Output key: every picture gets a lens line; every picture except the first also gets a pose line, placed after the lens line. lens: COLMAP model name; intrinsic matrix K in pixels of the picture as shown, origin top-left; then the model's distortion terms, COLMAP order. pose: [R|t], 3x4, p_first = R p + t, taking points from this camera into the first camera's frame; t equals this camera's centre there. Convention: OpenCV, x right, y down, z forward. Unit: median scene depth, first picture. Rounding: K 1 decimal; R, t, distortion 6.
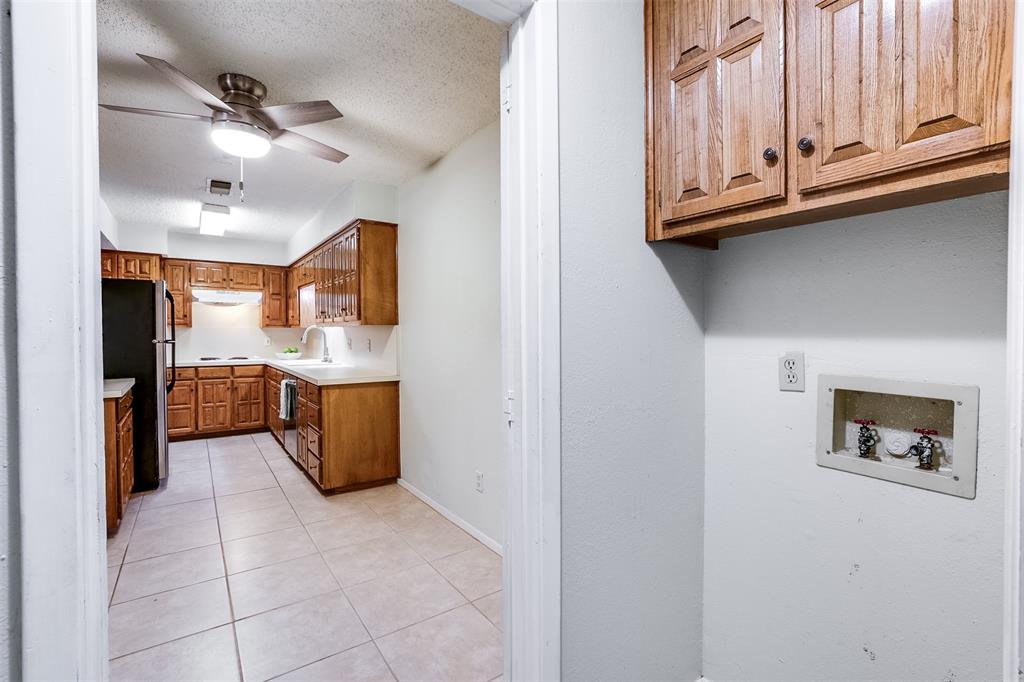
lens RADIAL K [[461.6, 0, 512.0], [0, 461.6, 341.0], [0, 0, 1]] dist [-0.024619, 0.000457]
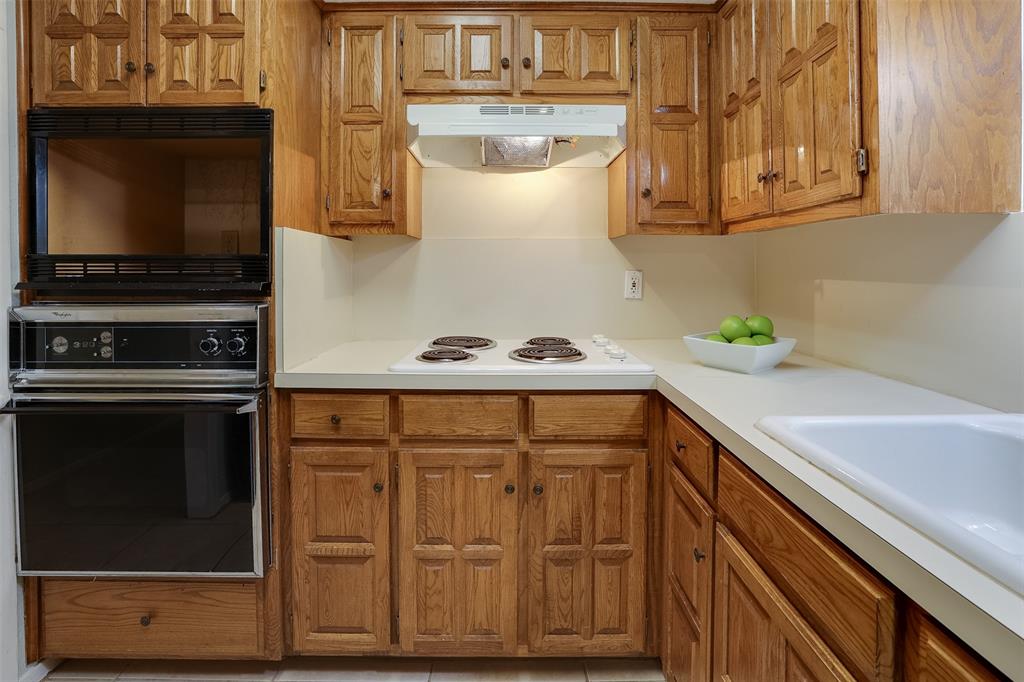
lens RADIAL K [[463.8, 0, 485.2], [0, 463.8, 268.5], [0, 0, 1]] dist [-0.029048, 0.000023]
pose [[0.790153, 0.001339, -0.612908, -0.496861], [-0.010862, 0.999871, -0.011819, -0.006002], [0.612813, 0.015996, 0.790066, 0.822486]]
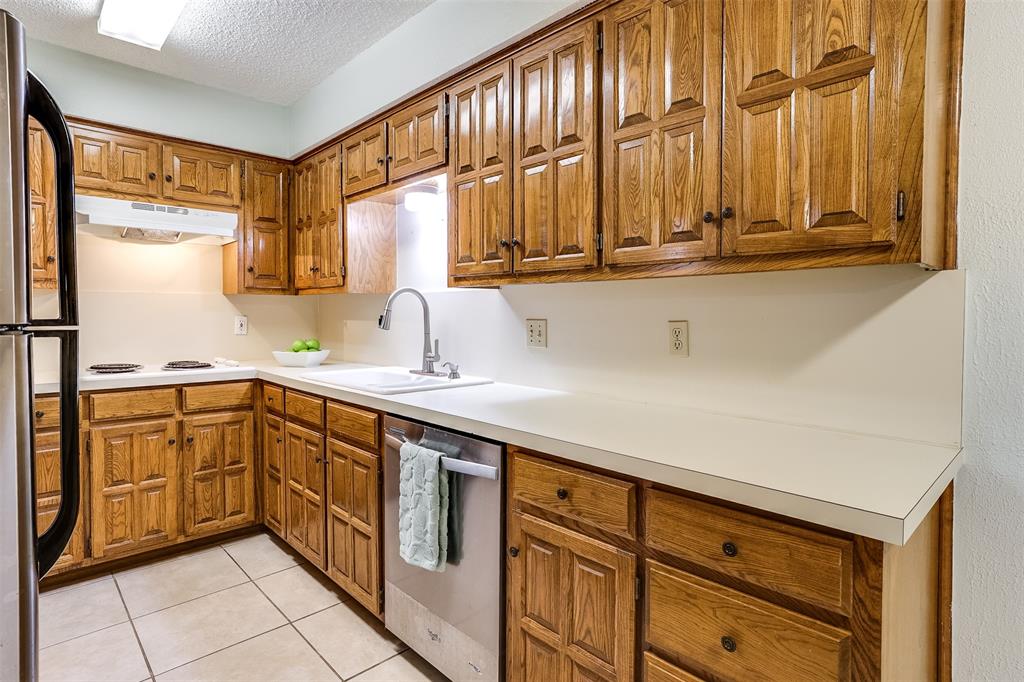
lens RADIAL K [[546.3, 0, 510.7], [0, 546.3, 327.3], [0, 0, 1]] dist [-0.014463, 0.002224]
pose [[0.991240, 0.000294, 0.132072, -0.396270], [-0.001110, 0.999981, 0.006106, -0.000541], [-0.132067, -0.006199, 0.991221, 0.499187]]
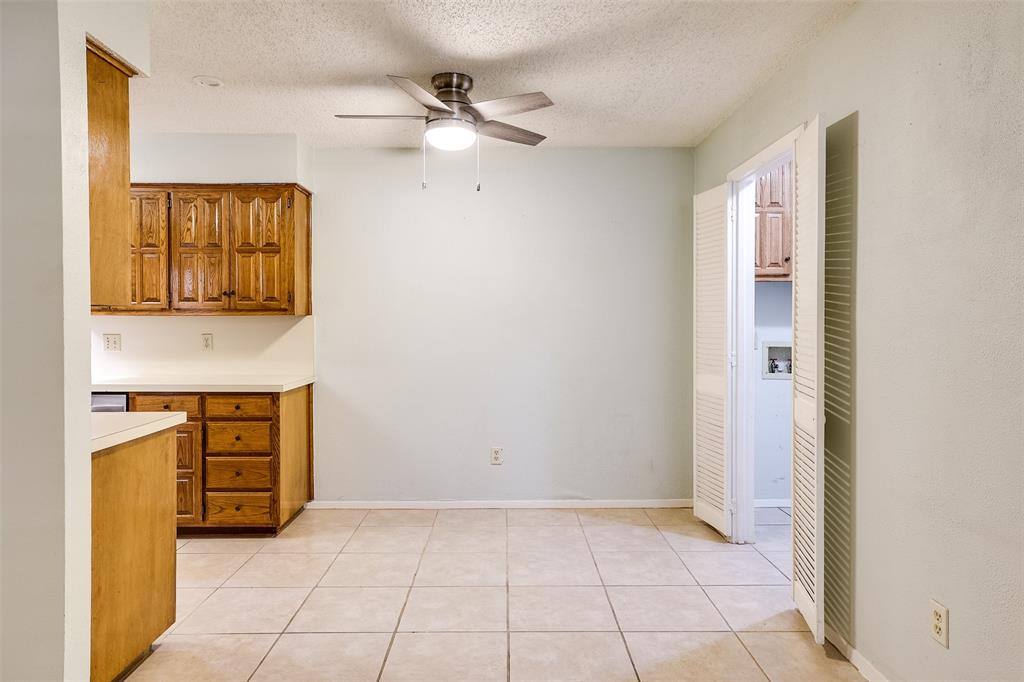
lens RADIAL K [[641.4, 0, 511.4], [0, 641.4, 324.8], [0, 0, 1]] dist [-0.001346, 0.000212]
pose [[0.576464, -0.004113, 0.817112, -0.693309], [0.015003, 0.999872, -0.005552, -0.003968], [-0.816984, 0.015459, 0.576452, 0.029427]]
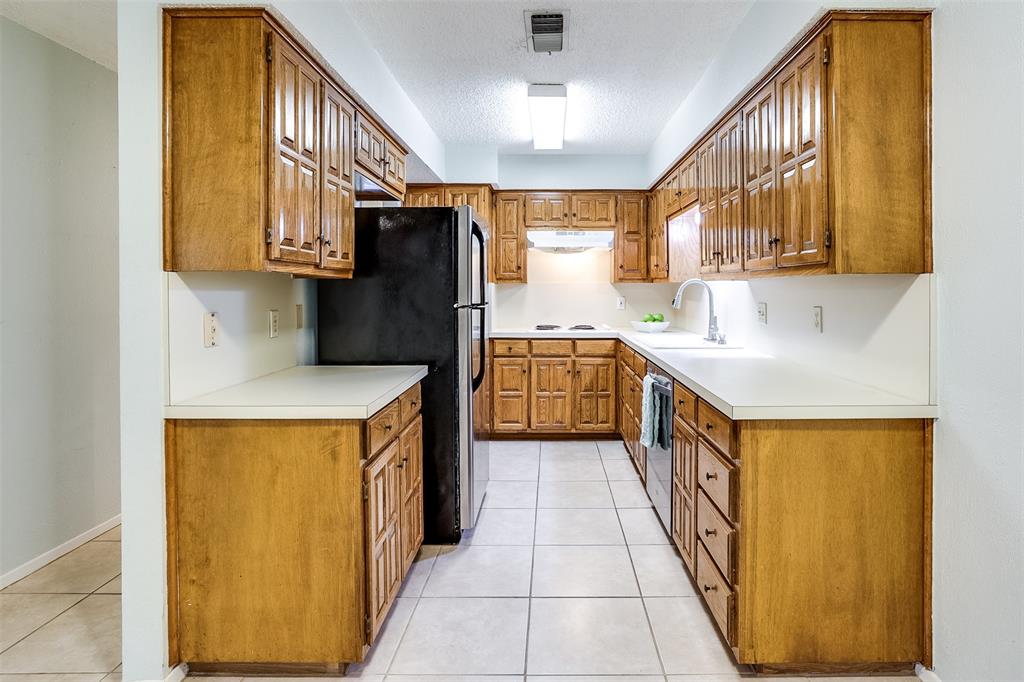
lens RADIAL K [[553.4, 0, 542.0], [0, 553.4, 294.0], [0, 0, 1]] dist [-0.020239, 0.000276]
pose [[0.809963, 0.004196, -0.586466, -0.170252], [-0.009091, 0.999944, -0.005402, -0.008419], [0.586411, 0.009707, 0.809956, 0.309695]]
